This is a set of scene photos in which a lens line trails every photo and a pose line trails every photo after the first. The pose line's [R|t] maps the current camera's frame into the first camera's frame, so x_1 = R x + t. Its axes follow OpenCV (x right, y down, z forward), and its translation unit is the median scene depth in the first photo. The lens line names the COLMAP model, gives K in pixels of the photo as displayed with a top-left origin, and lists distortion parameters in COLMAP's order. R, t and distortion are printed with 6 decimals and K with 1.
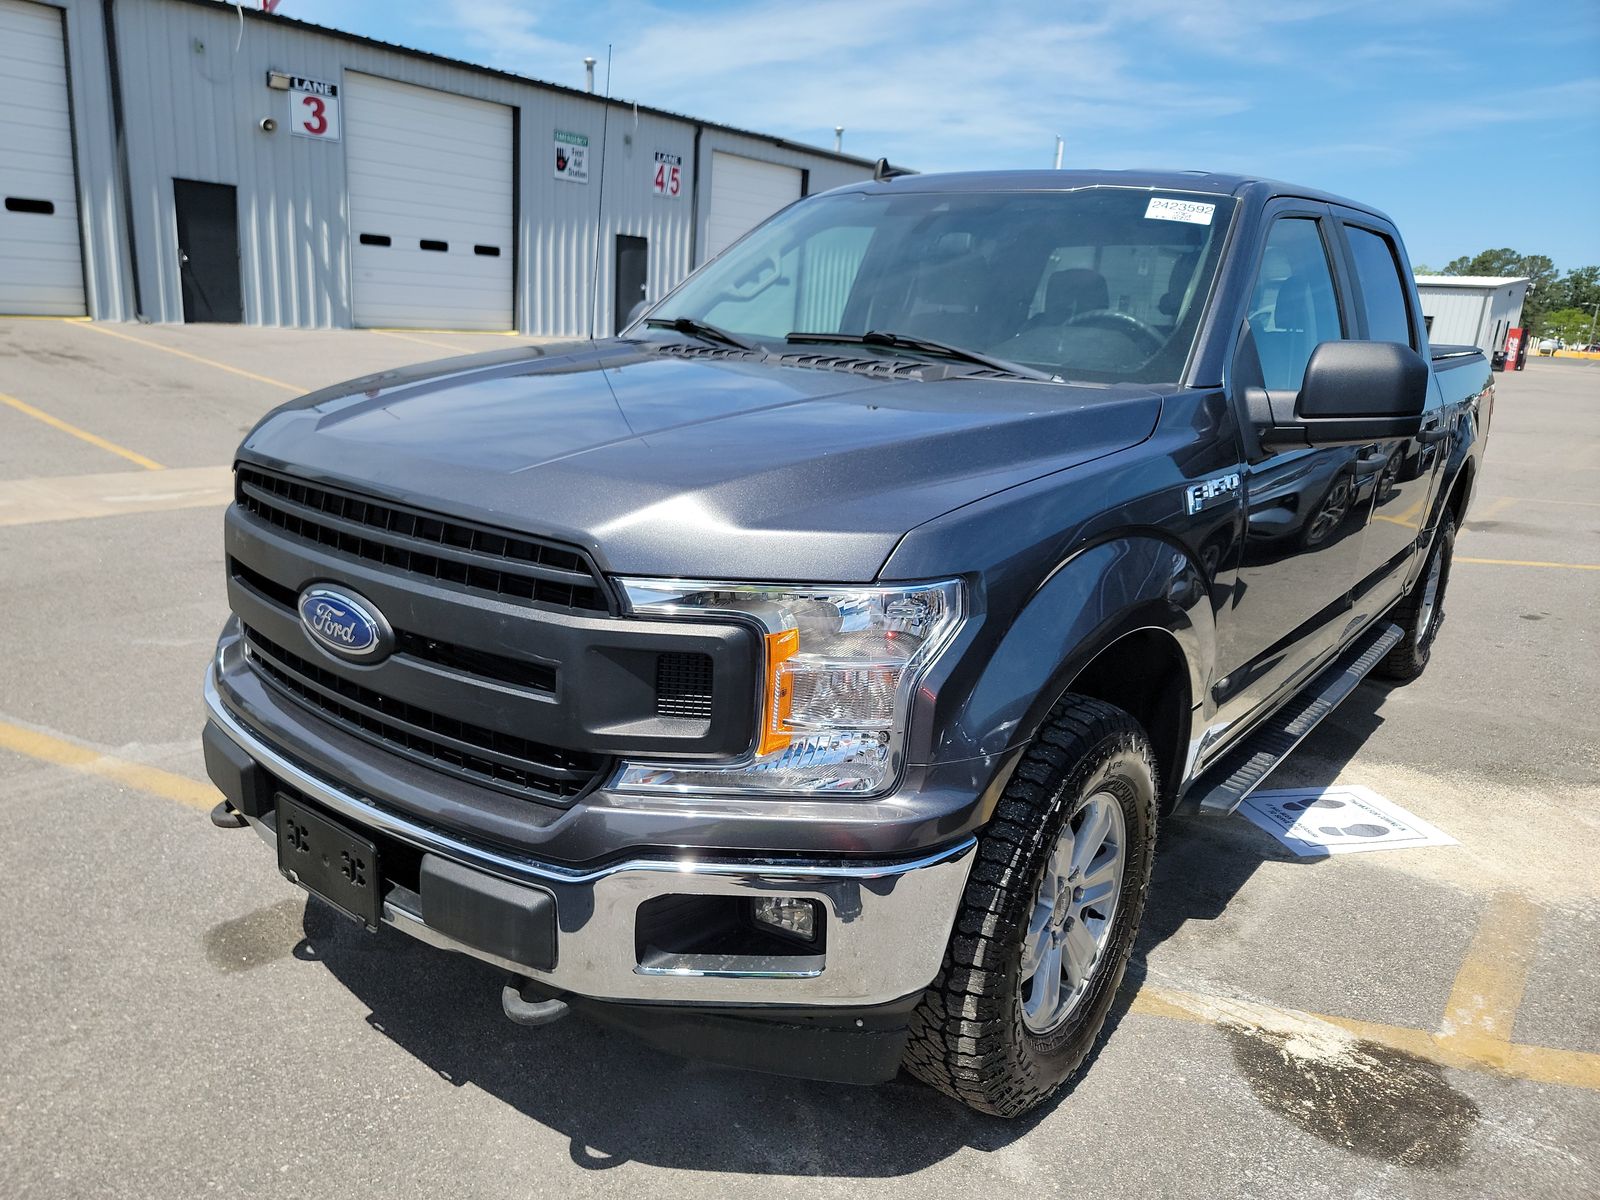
lens RADIAL K [[1131.4, 0, 800.0], [0, 1131.4, 582.4], [0, 0, 1]] dist [0.057957, -0.000625]
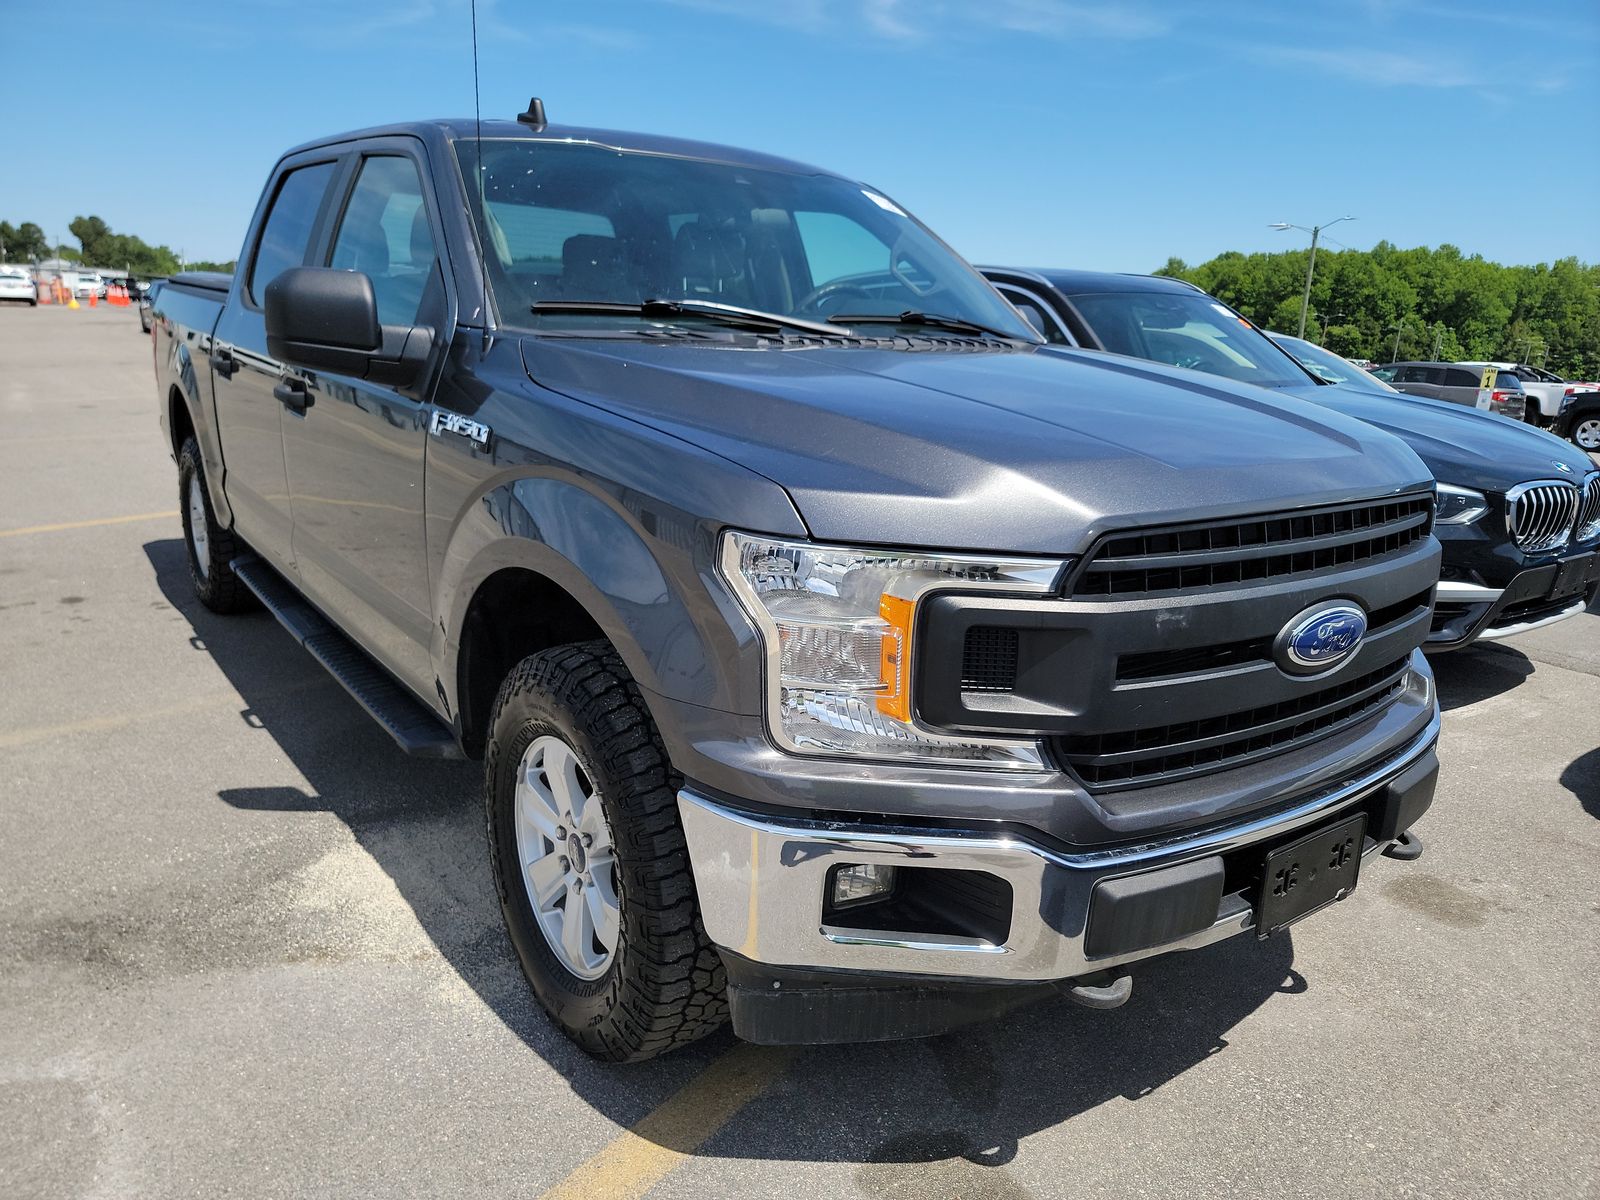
lens RADIAL K [[1127.0, 0, 821.7], [0, 1127.0, 600.8], [0, 0, 1]] dist [0.076553, -0.078568]
pose [[0.254853, -0.285773, 0.923788, -1.213640], [0.209156, 0.949009, 0.235873, -0.275943], [-0.944089, 0.133102, 0.301629, 0.939805]]
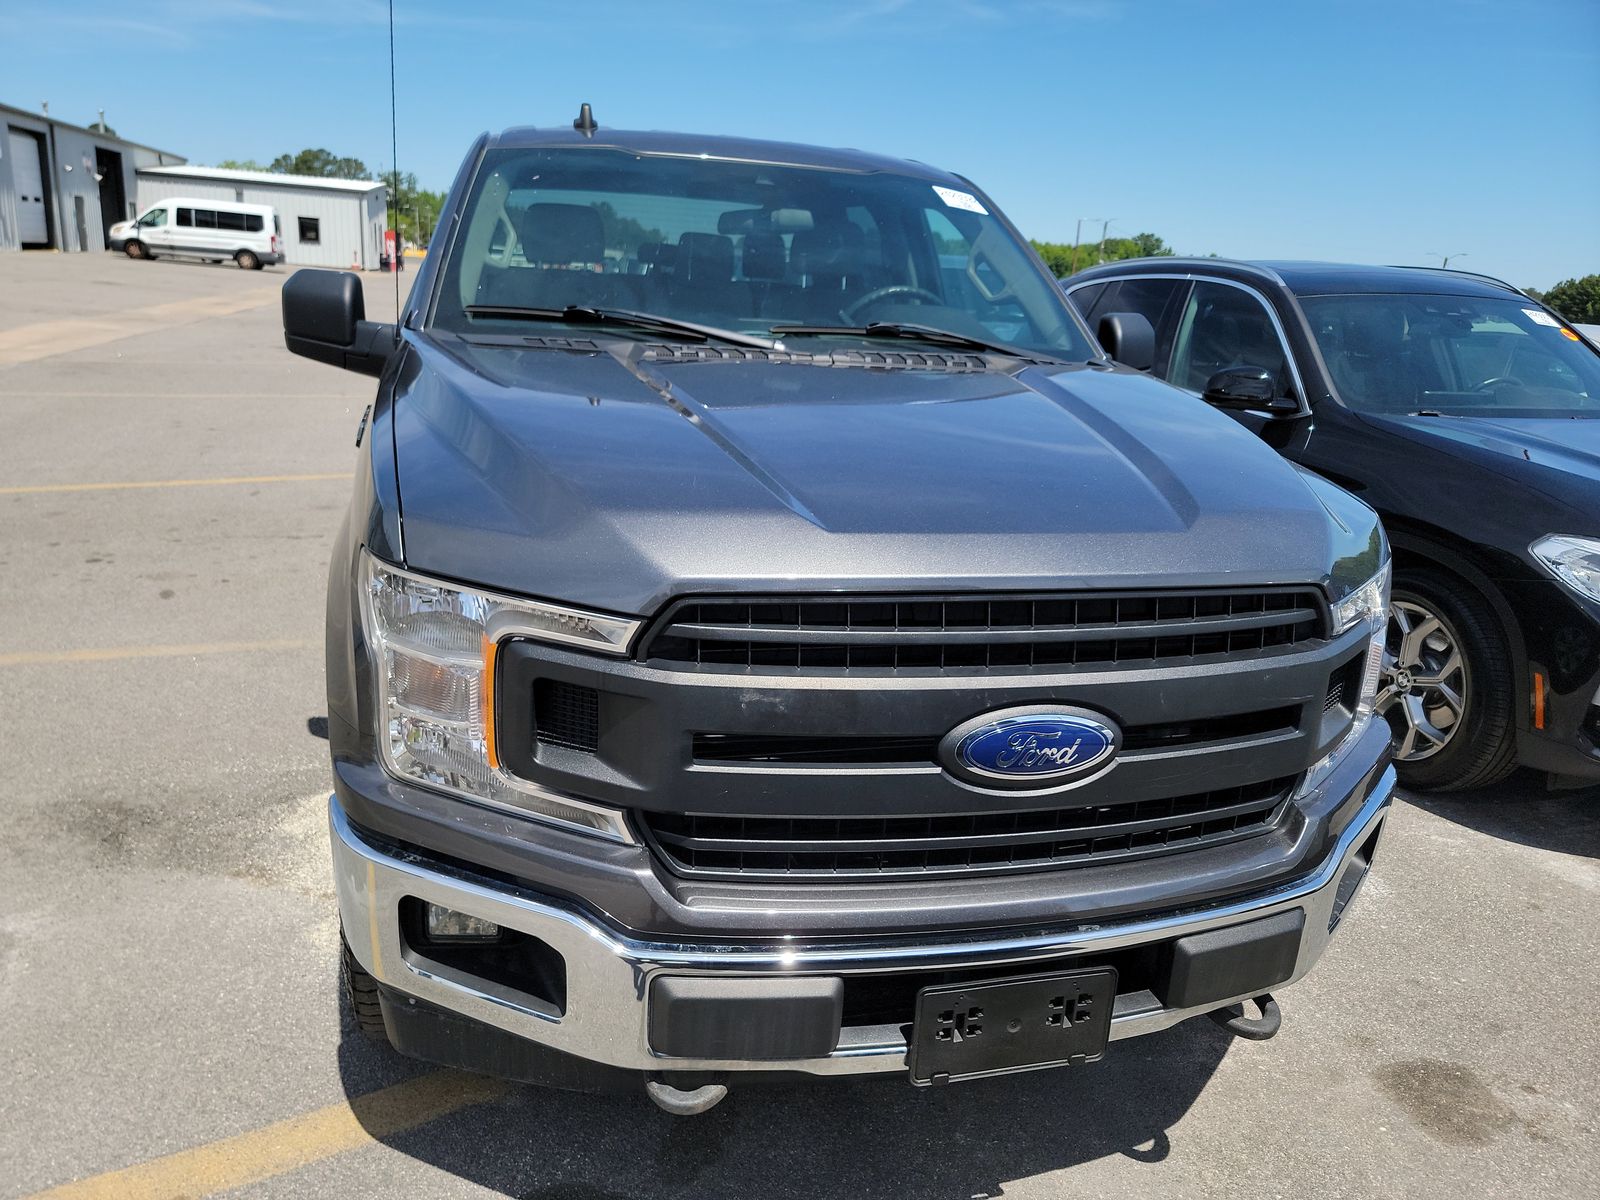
lens RADIAL K [[1127.0, 0, 821.7], [0, 1127.0, 600.8], [0, 0, 1]] dist [0.076553, -0.078568]
pose [[0.603466, -0.249260, 0.757429, -0.924319], [0.172229, 0.968209, 0.181405, -0.207918], [-0.778566, 0.020980, 0.627211, 0.502996]]
